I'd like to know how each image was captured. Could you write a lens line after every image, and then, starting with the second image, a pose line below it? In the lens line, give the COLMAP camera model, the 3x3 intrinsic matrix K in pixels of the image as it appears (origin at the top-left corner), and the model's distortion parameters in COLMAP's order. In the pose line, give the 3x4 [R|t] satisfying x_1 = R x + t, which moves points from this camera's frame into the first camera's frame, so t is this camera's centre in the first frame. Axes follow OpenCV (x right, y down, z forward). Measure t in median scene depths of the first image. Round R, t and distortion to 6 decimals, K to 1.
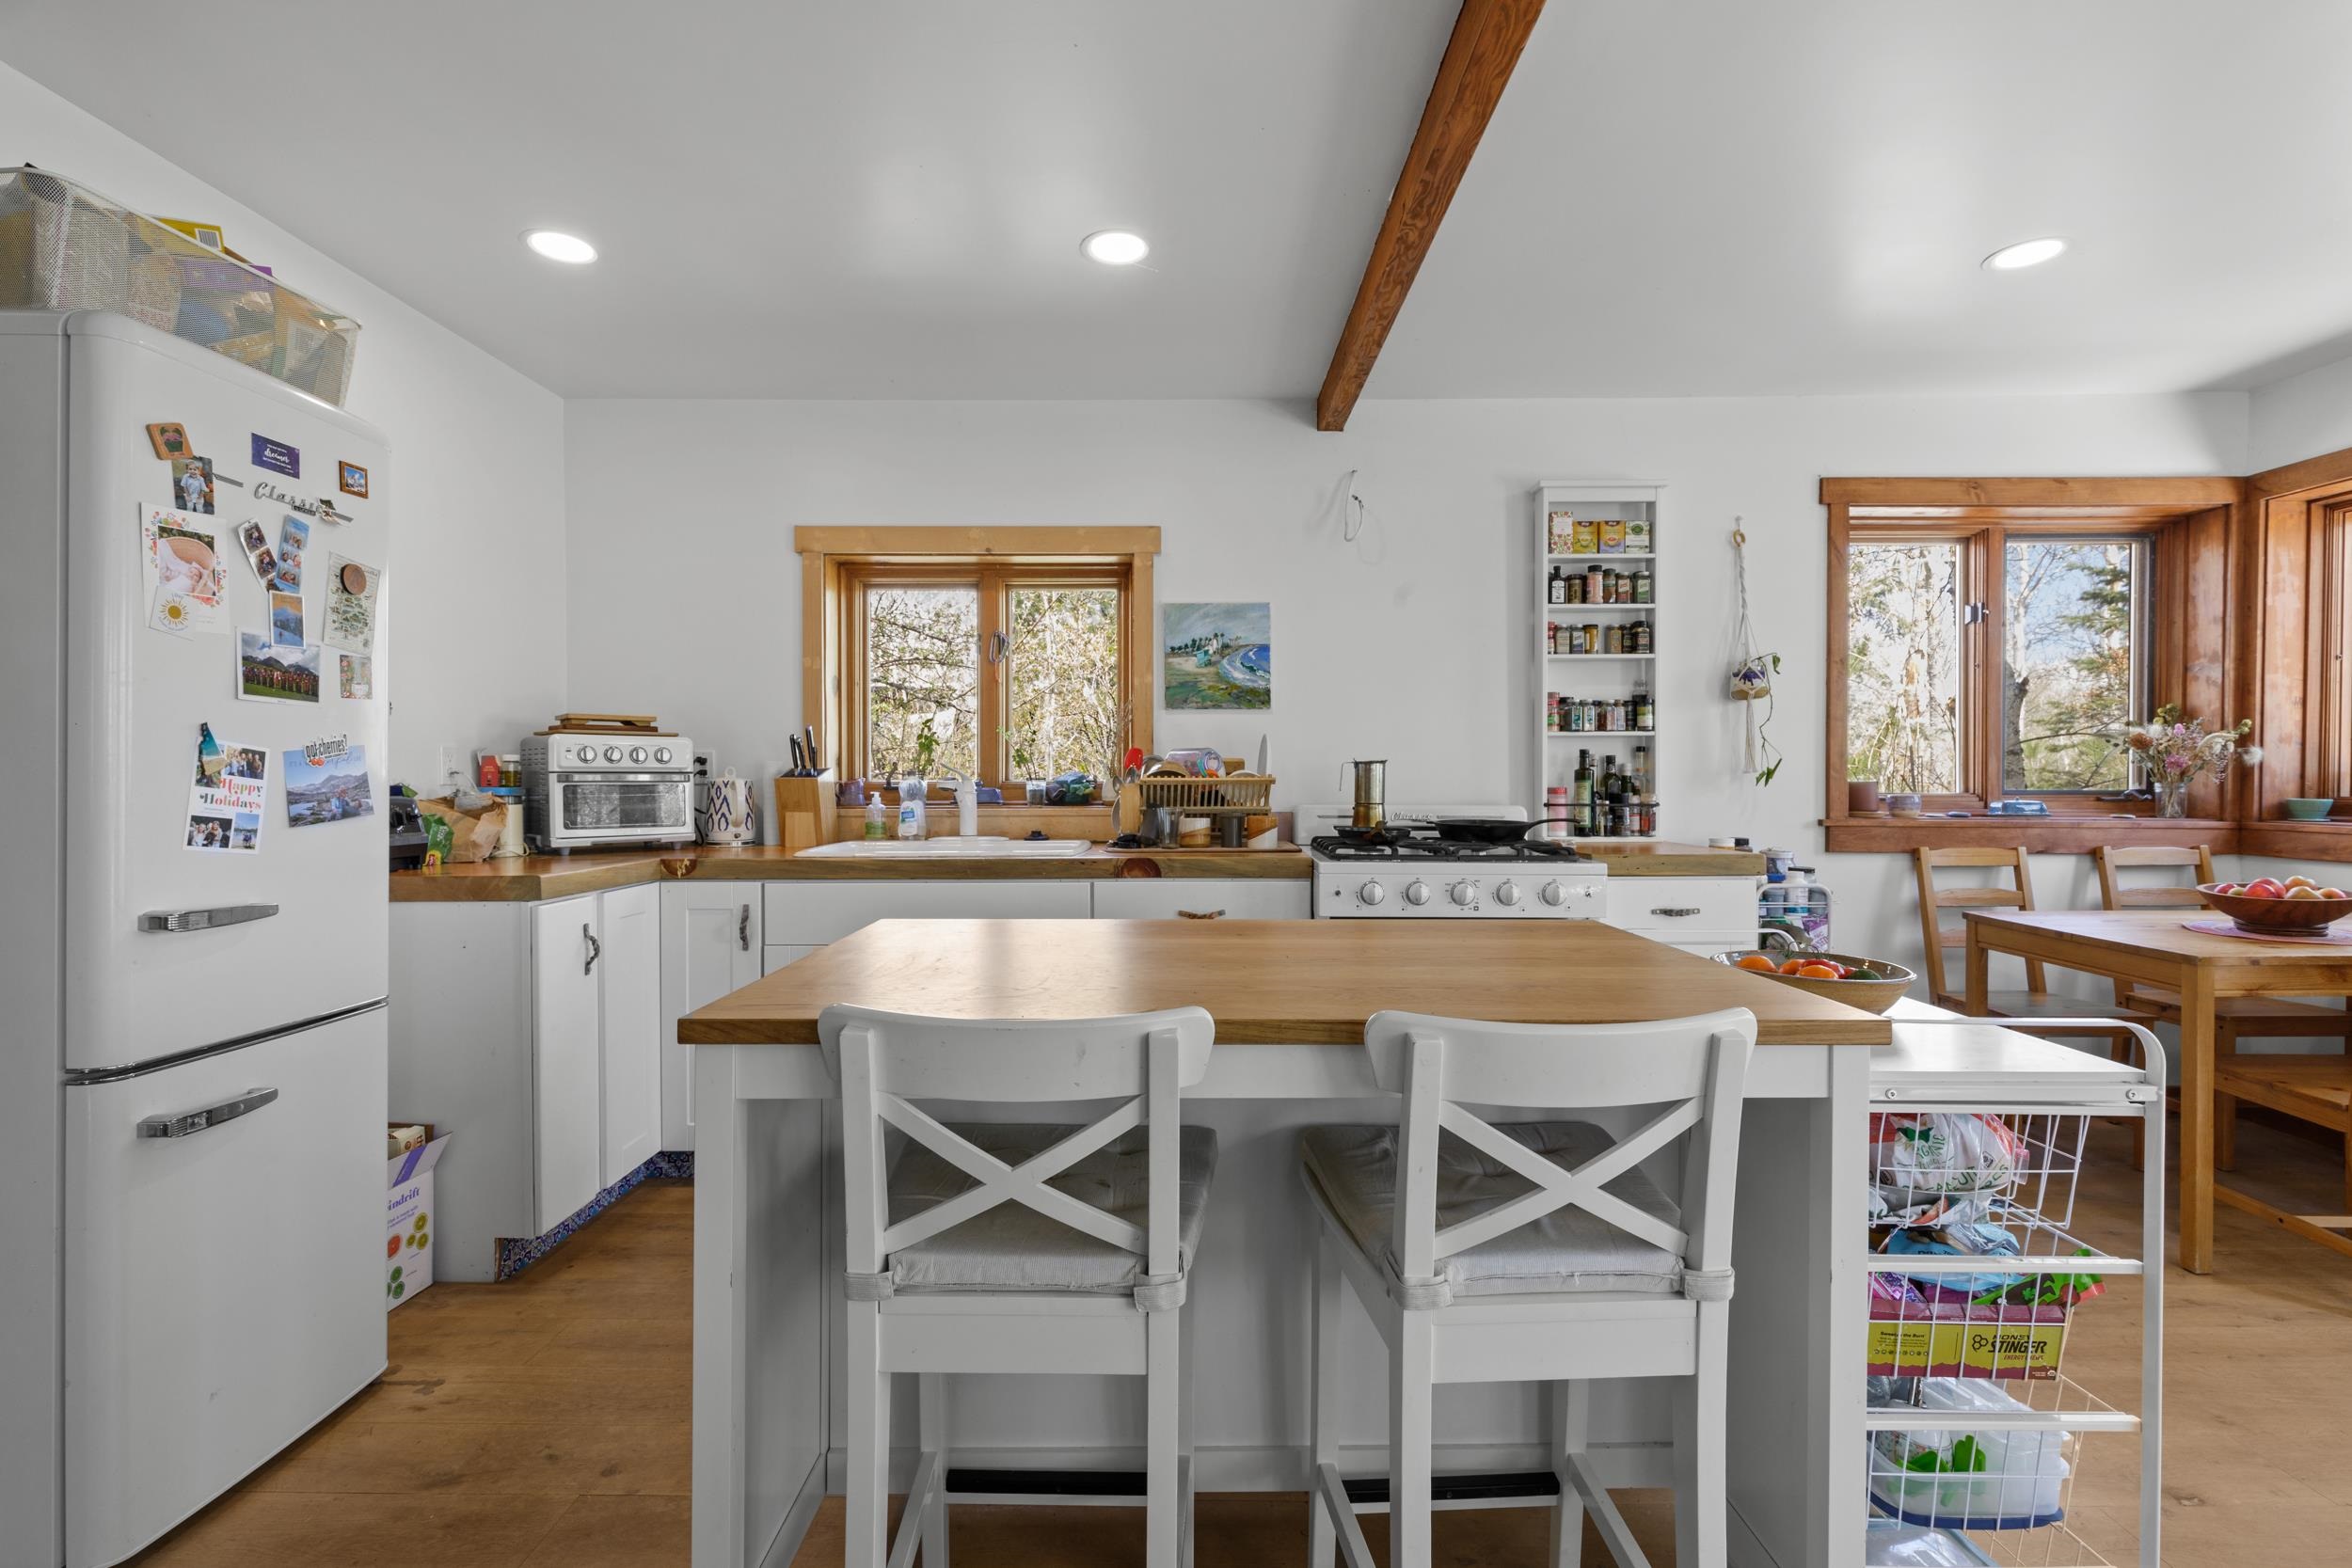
lens RADIAL K [[1047.9, 0, 1176.0], [0, 1047.9, 784.0], [0, 0, 1]] dist [-0.002077, -0.000416]
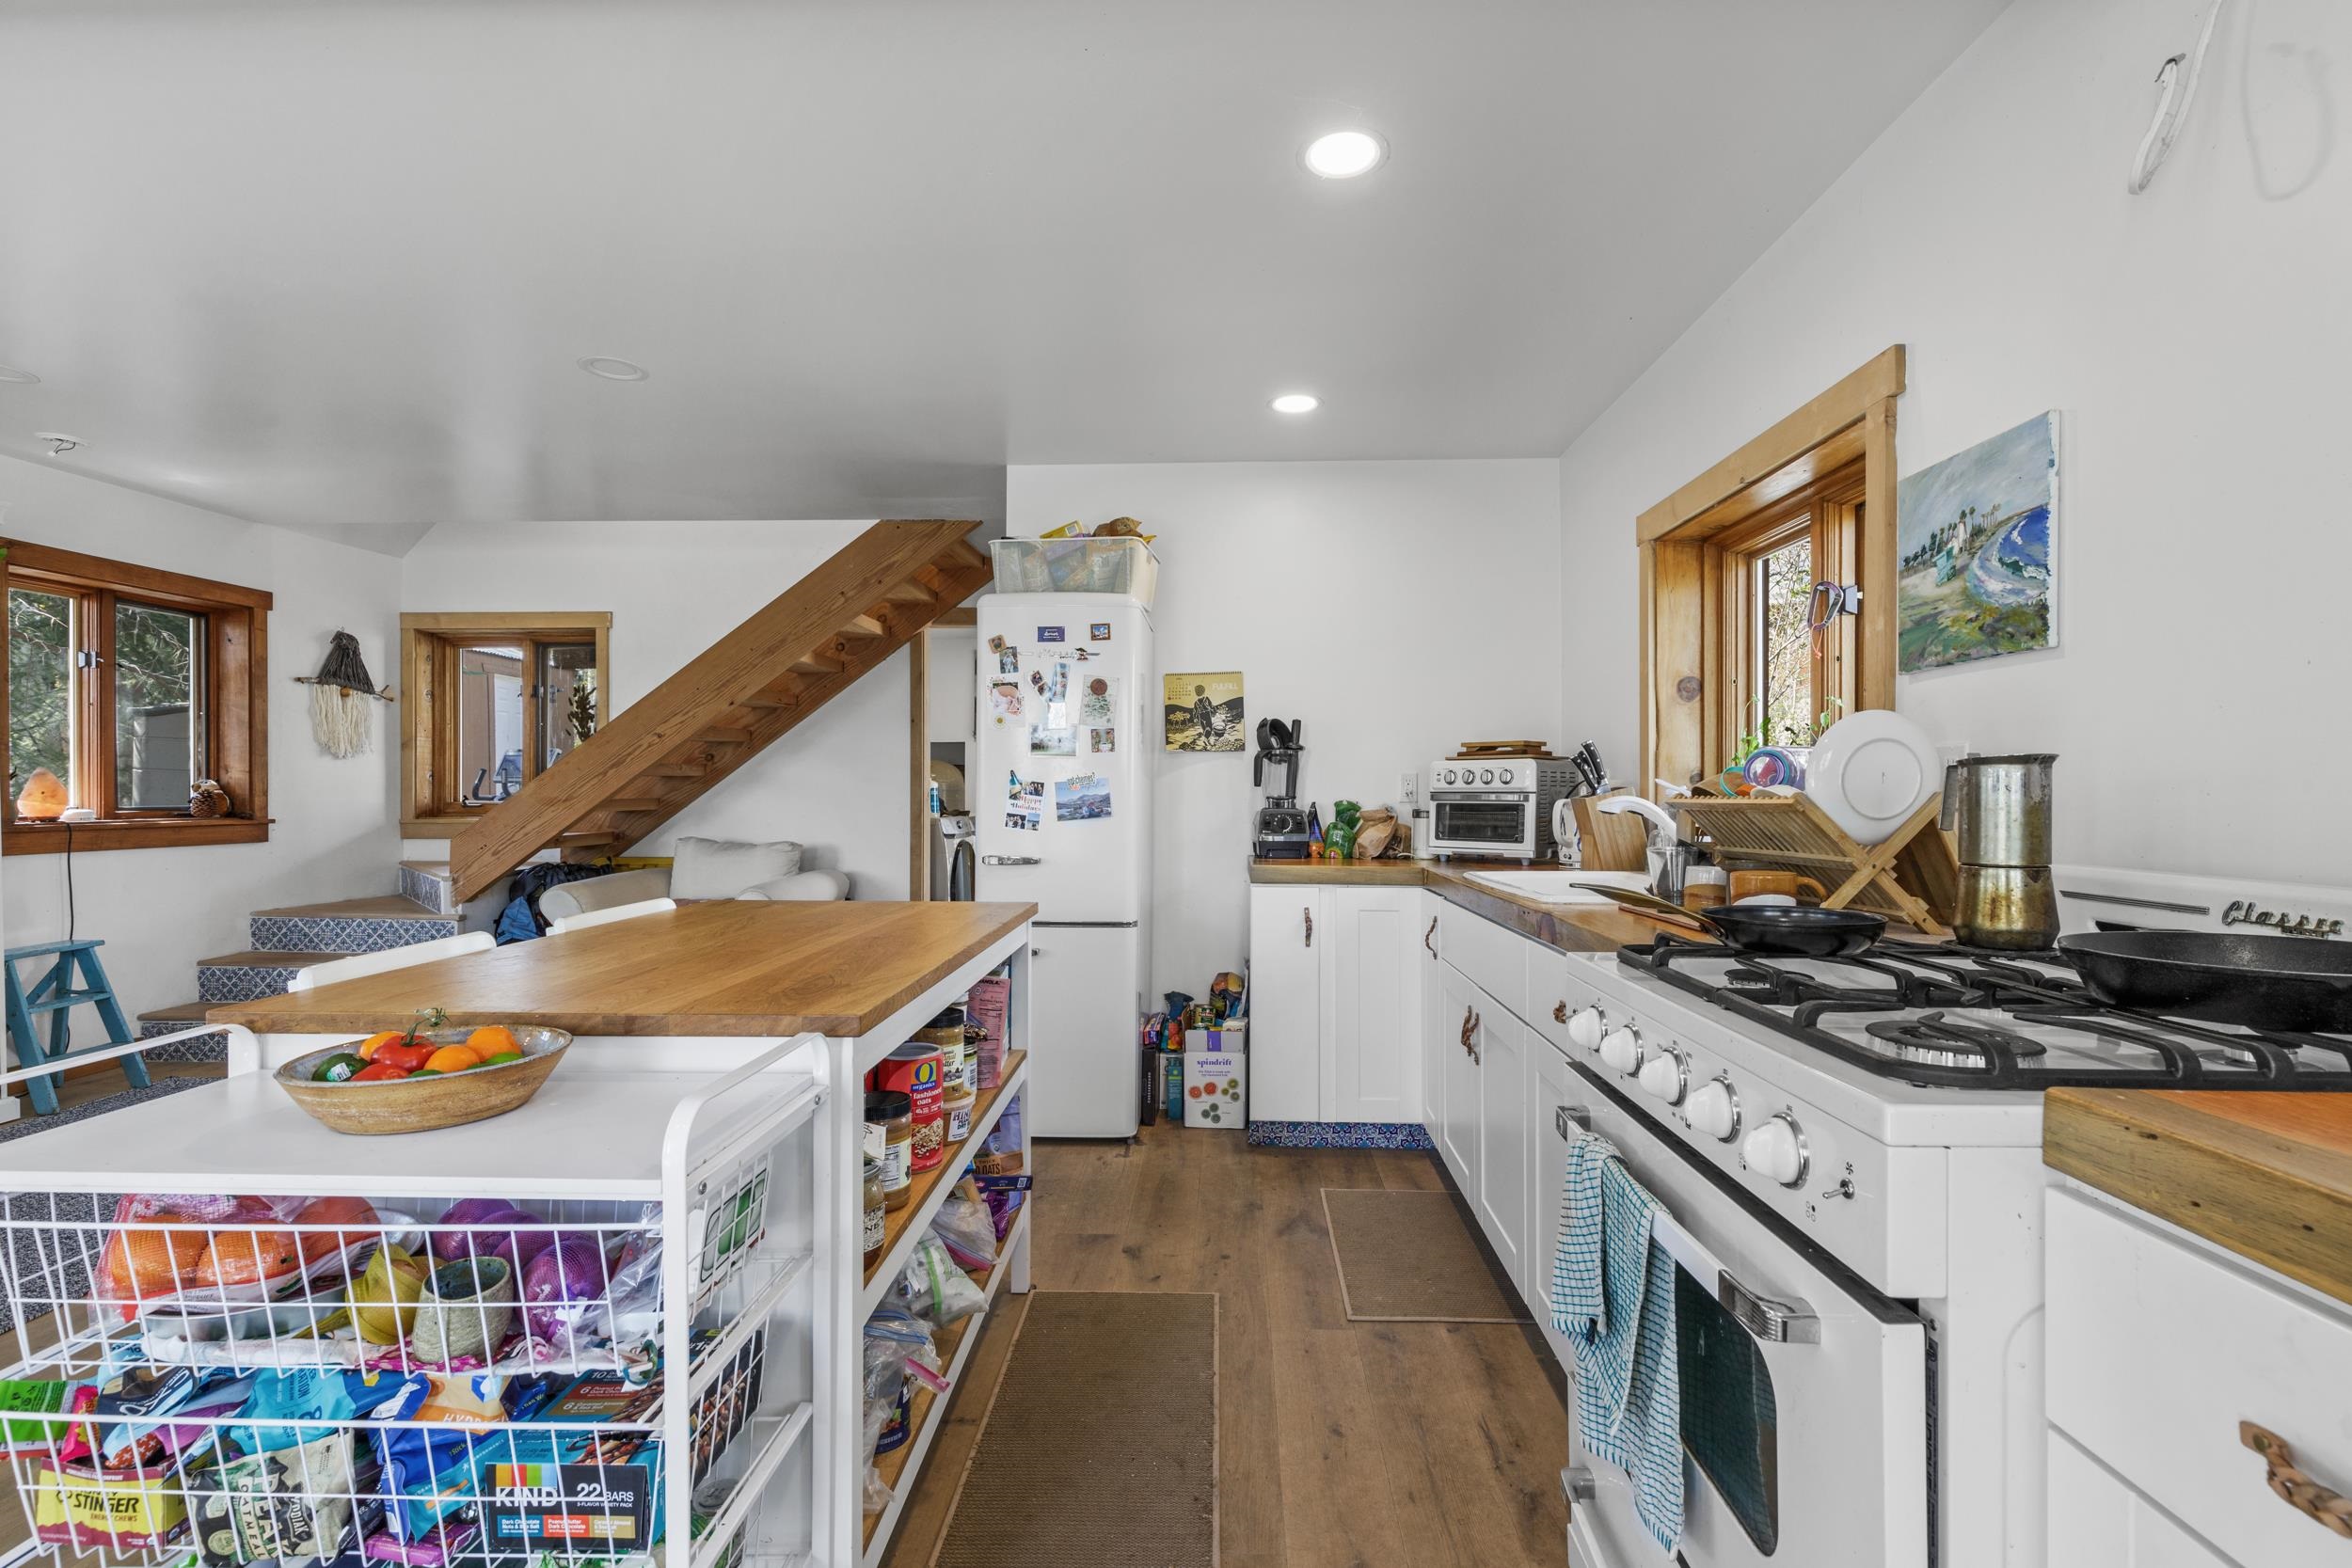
lens RADIAL K [[1061.4, 0, 1179.6], [0, 1061.4, 796.0], [0, 0, 1]] dist [0.001259, 0.000164]
pose [[-0.039109, 0.001548, -0.999234, 0.570618], [-0.008350, 0.999963, 0.001876, -0.005546], [0.999200, 0.008417, -0.039095, 0.659050]]
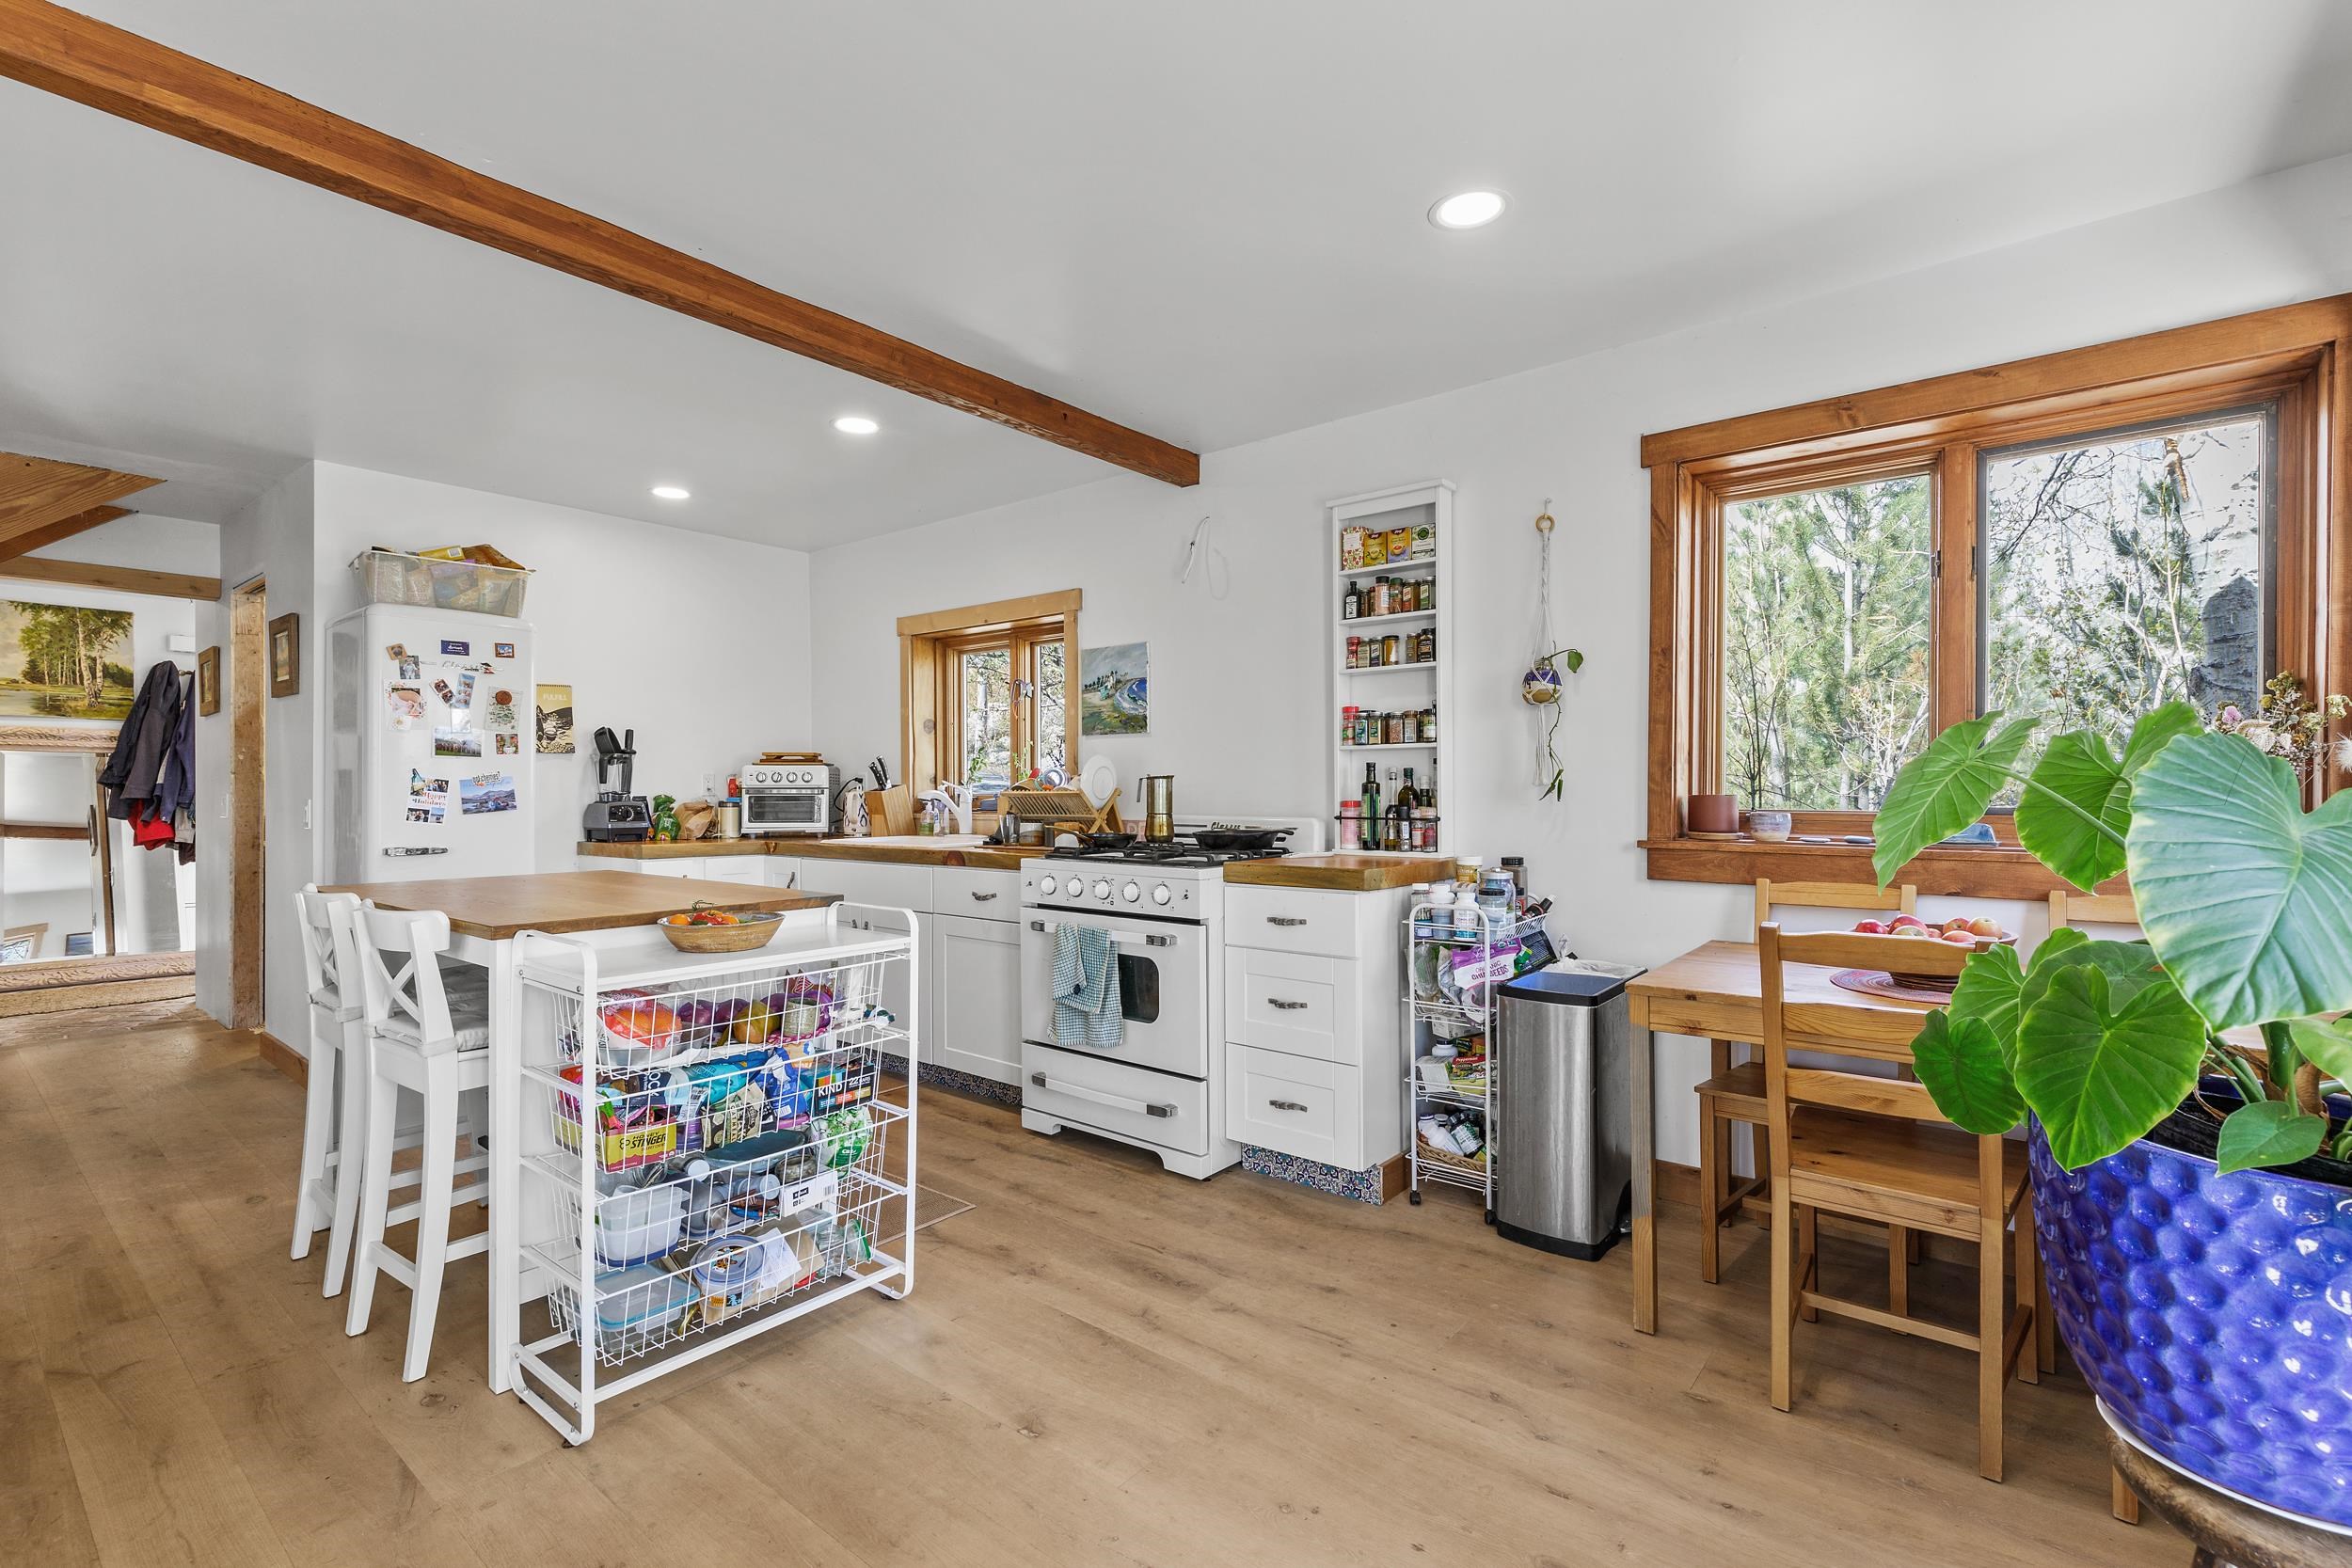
lens RADIAL K [[1061.4, 0, 1179.6], [0, 1061.4, 796.0], [0, 0, 1]] dist [0.001259, 0.000164]
pose [[0.780163, 0.002681, -0.625570, 0.878268], [-0.002964, 0.999995, 0.000590, -0.001445], [0.625569, 0.001394, 0.780168, 0.098696]]
